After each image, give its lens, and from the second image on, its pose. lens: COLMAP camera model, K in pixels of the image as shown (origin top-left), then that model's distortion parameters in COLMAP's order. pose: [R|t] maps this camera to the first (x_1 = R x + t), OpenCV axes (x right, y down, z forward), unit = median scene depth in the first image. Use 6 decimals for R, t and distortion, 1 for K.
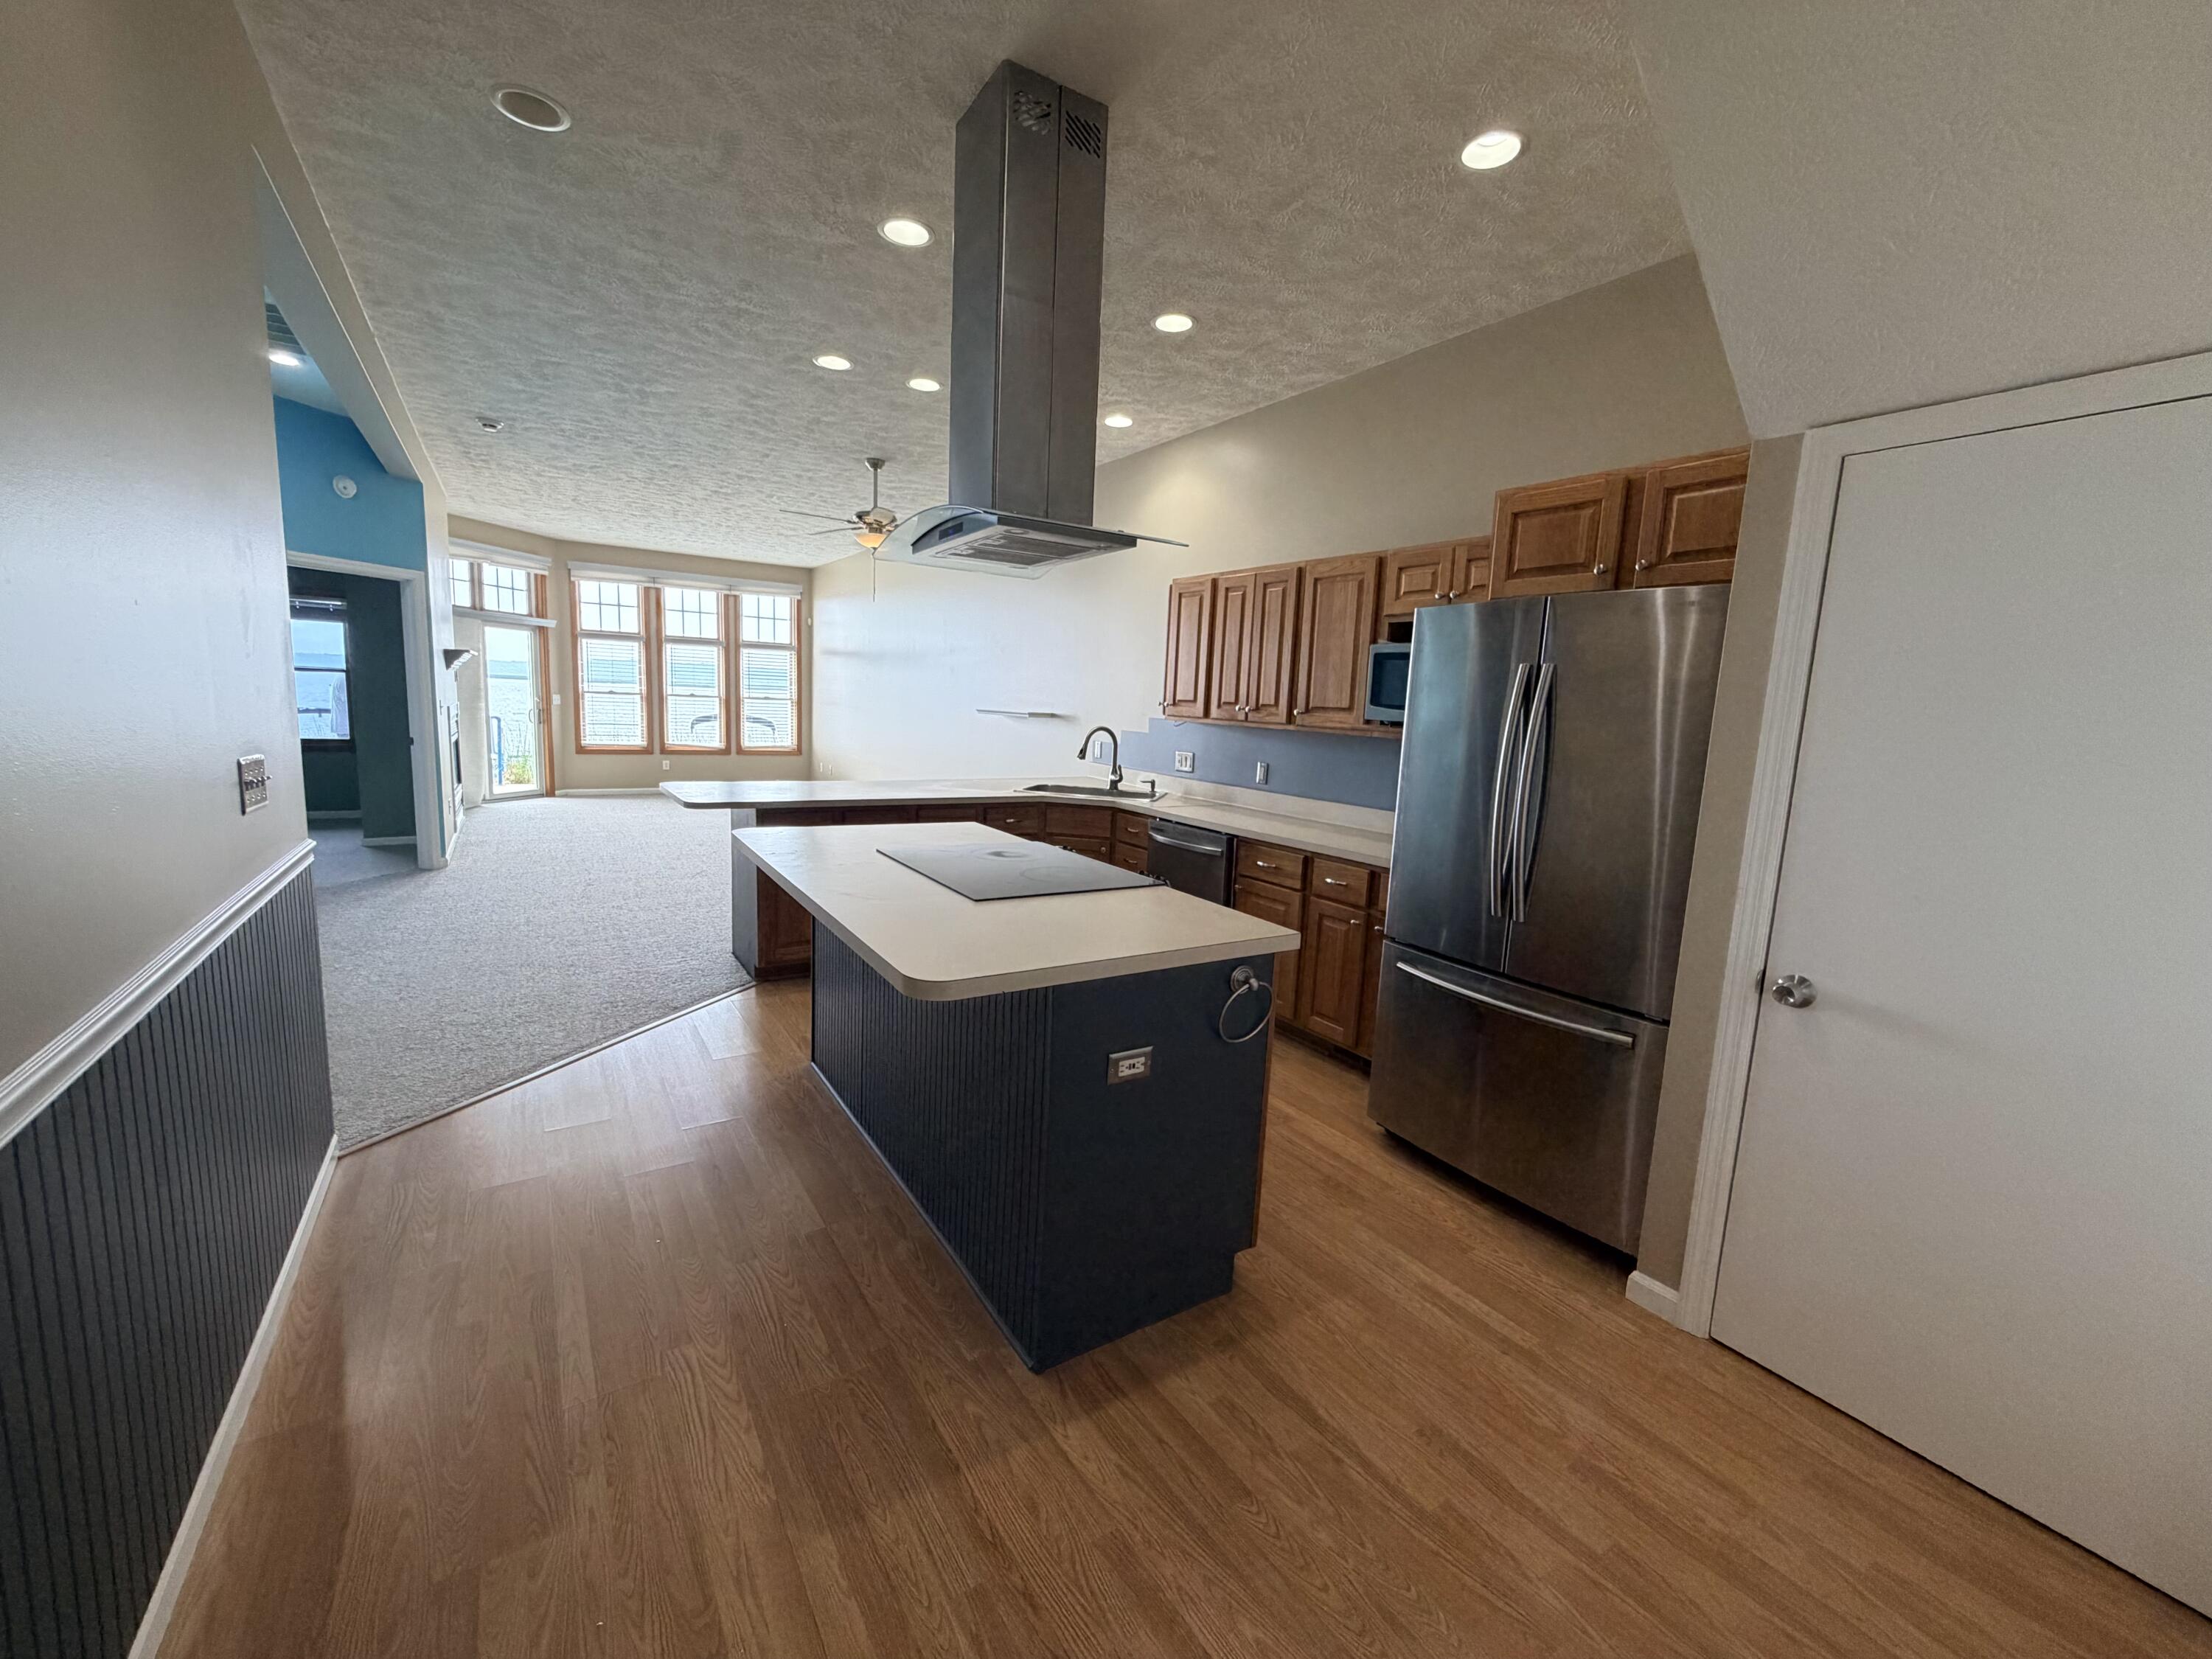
lens RADIAL K [[892.1, 0, 1106.0], [0, 892.1, 829.5], [0, 0, 1]] dist [0.000731, 0.000044]
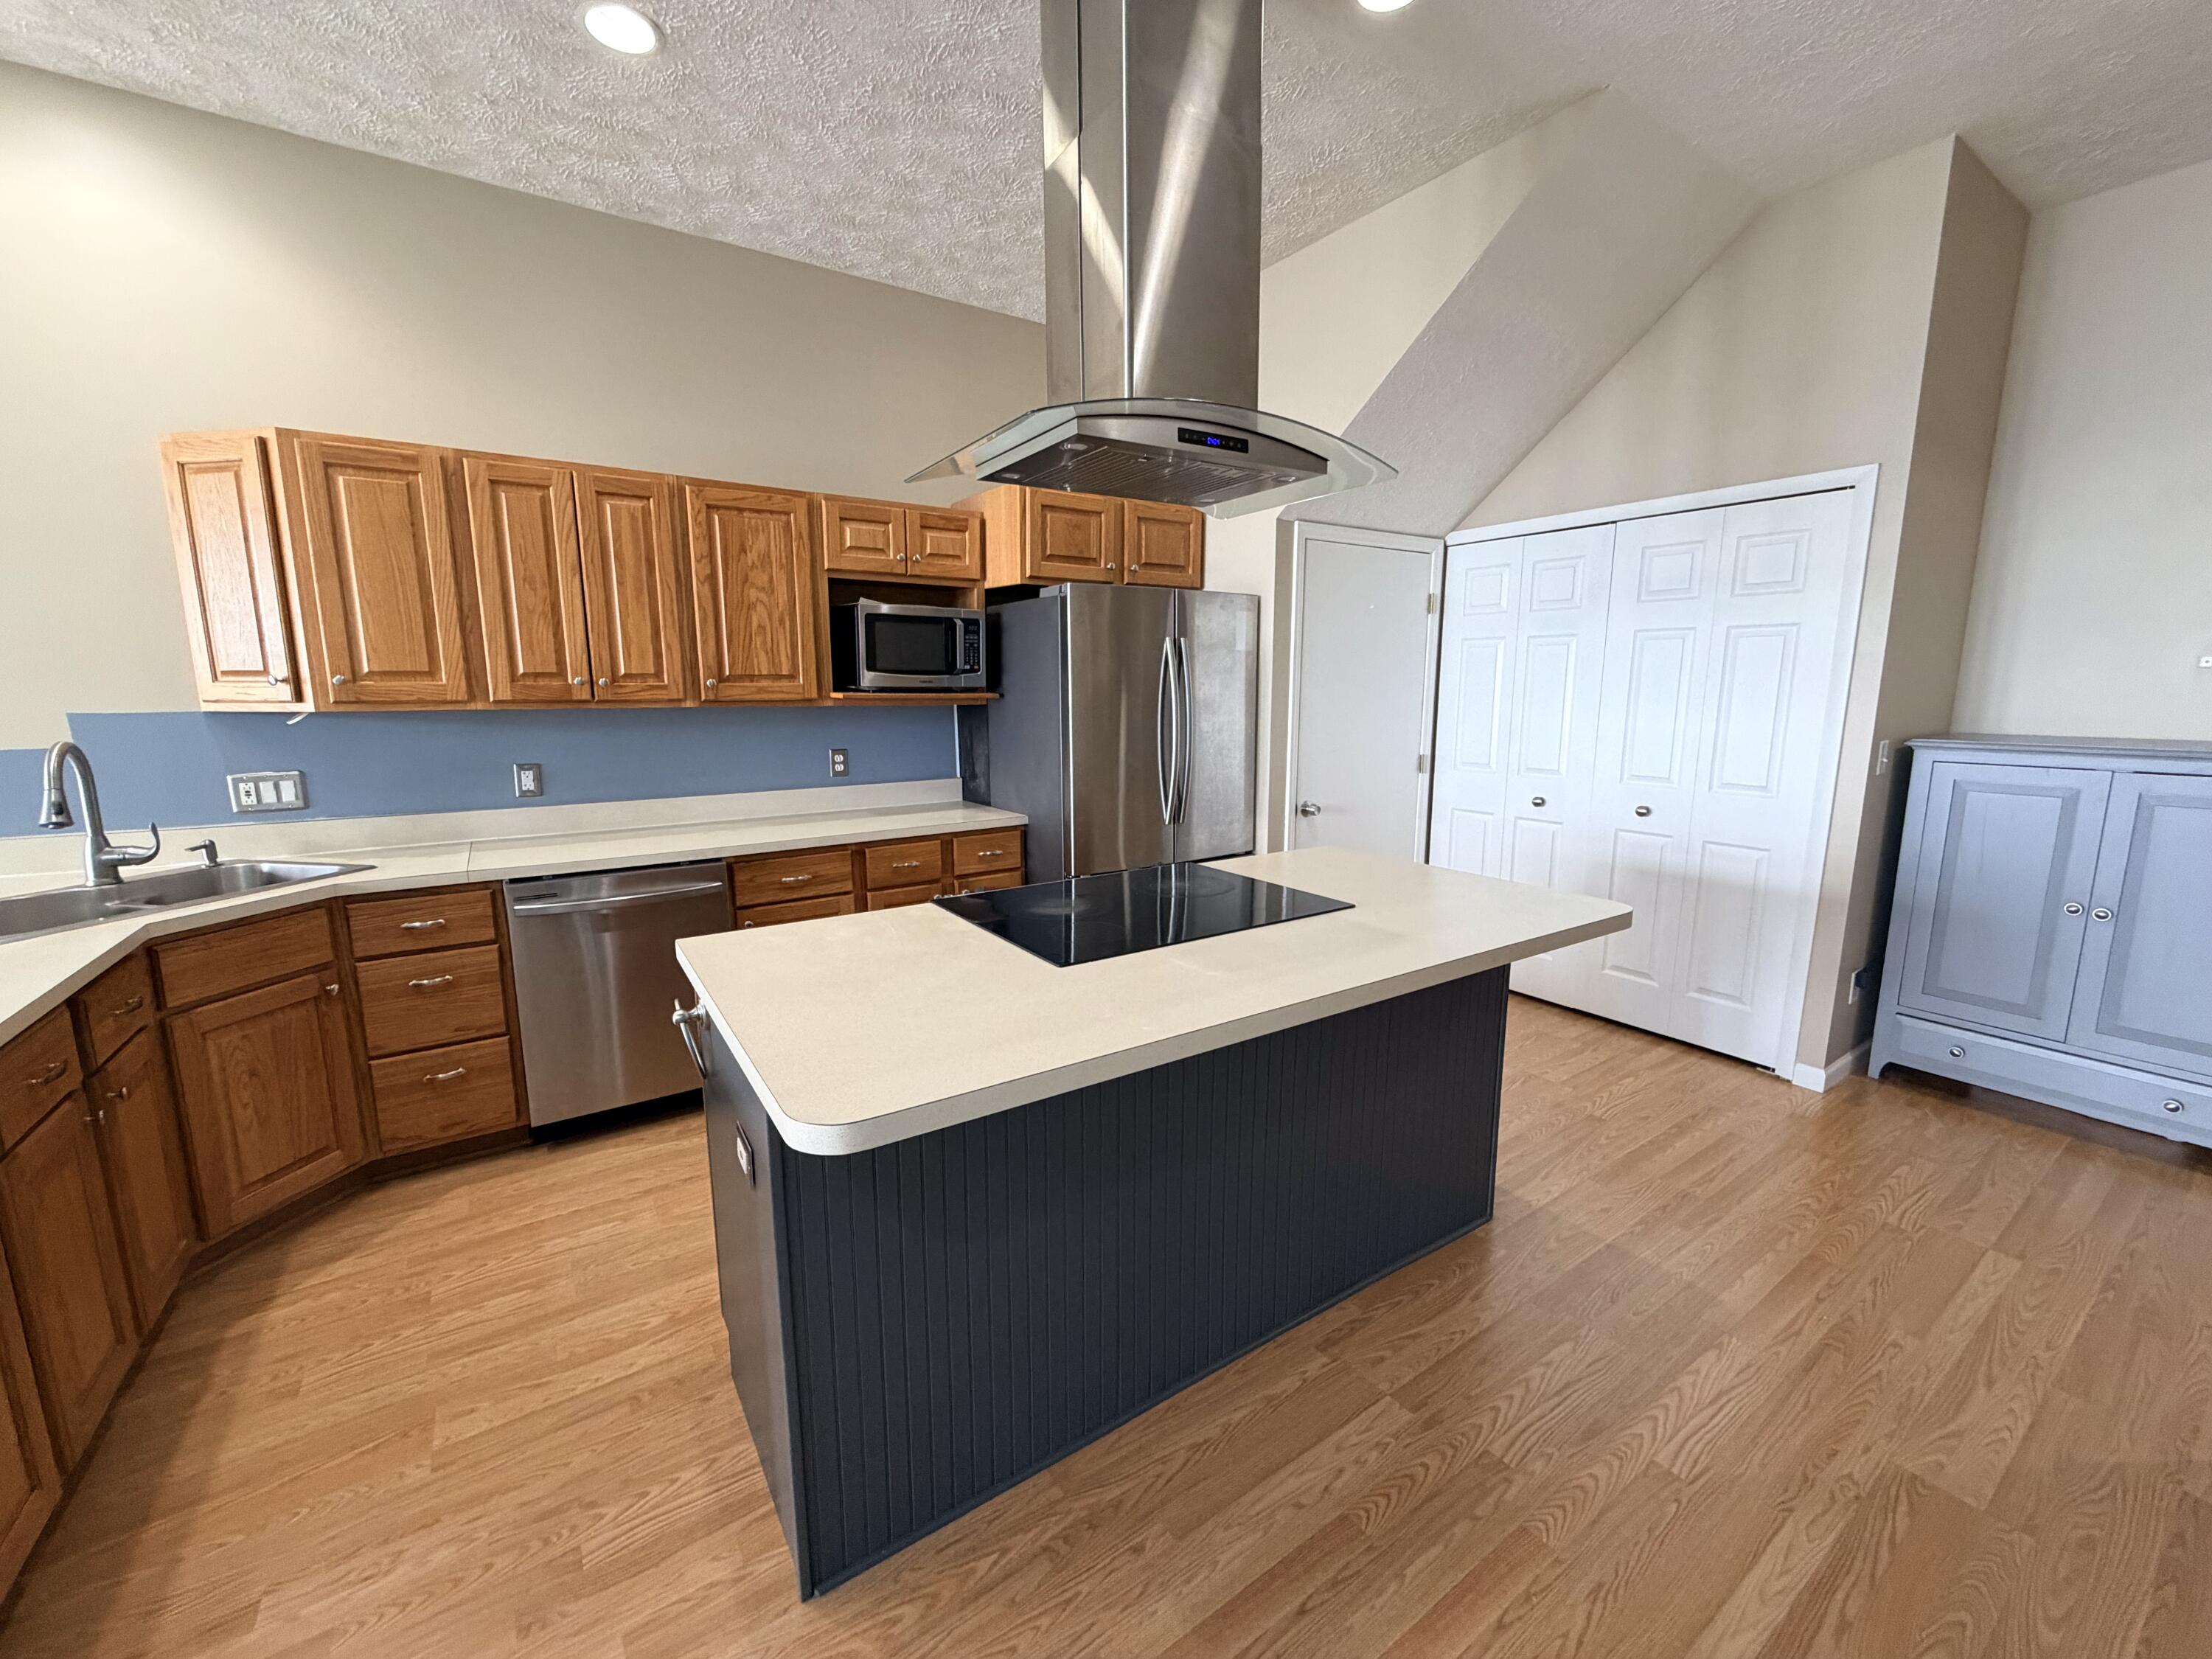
lens RADIAL K [[885.4, 0, 1102.0], [0, 885.4, 827.1], [0, 0, 1]] dist [0.000993, 0.000459]
pose [[-0.020786, -0.206870, 0.978148, -0.775043], [0.143378, 0.967629, 0.207693, -0.170412], [-0.989450, 0.144561, 0.009548, 0.959128]]
